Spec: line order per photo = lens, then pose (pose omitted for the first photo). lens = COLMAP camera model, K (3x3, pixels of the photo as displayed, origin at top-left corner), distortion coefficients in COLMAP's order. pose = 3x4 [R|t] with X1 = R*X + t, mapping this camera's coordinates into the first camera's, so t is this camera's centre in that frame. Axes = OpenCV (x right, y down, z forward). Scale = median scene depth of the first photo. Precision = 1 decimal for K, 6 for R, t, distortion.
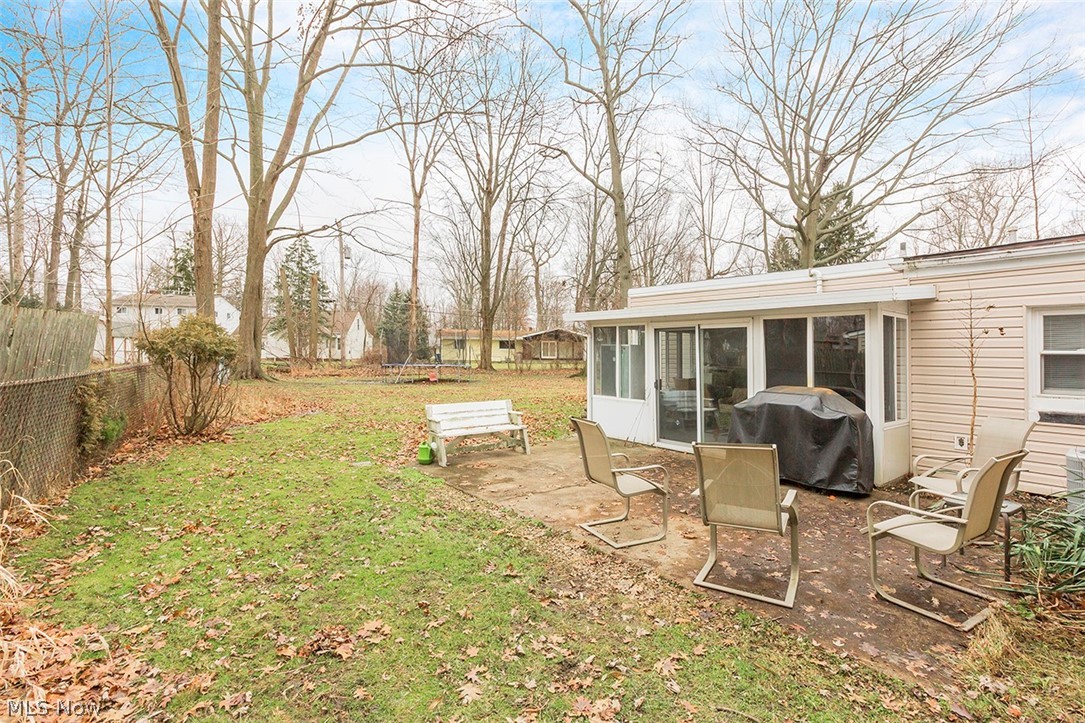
lens RADIAL K [[511.9, 0, 542.5], [0, 511.9, 361.5], [0, 0, 1]] dist [-0.005642, -0.000392]
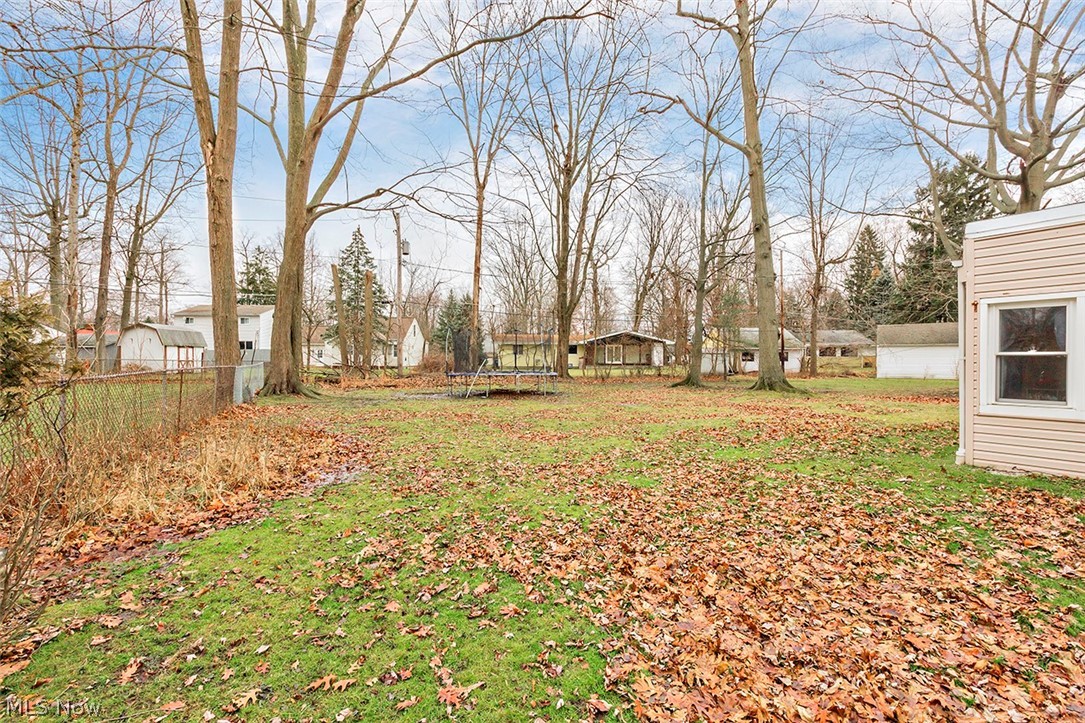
lens RADIAL K [[492.5, 0, 545.7], [0, 492.5, 333.9], [0, 0, 1]] dist [0.001658, 0.000157]
pose [[0.996598, -0.014320, -0.081165, -0.072762], [0.008855, 0.997693, -0.067302, -0.002098], [0.081942, 0.066354, 0.994426, 0.180254]]
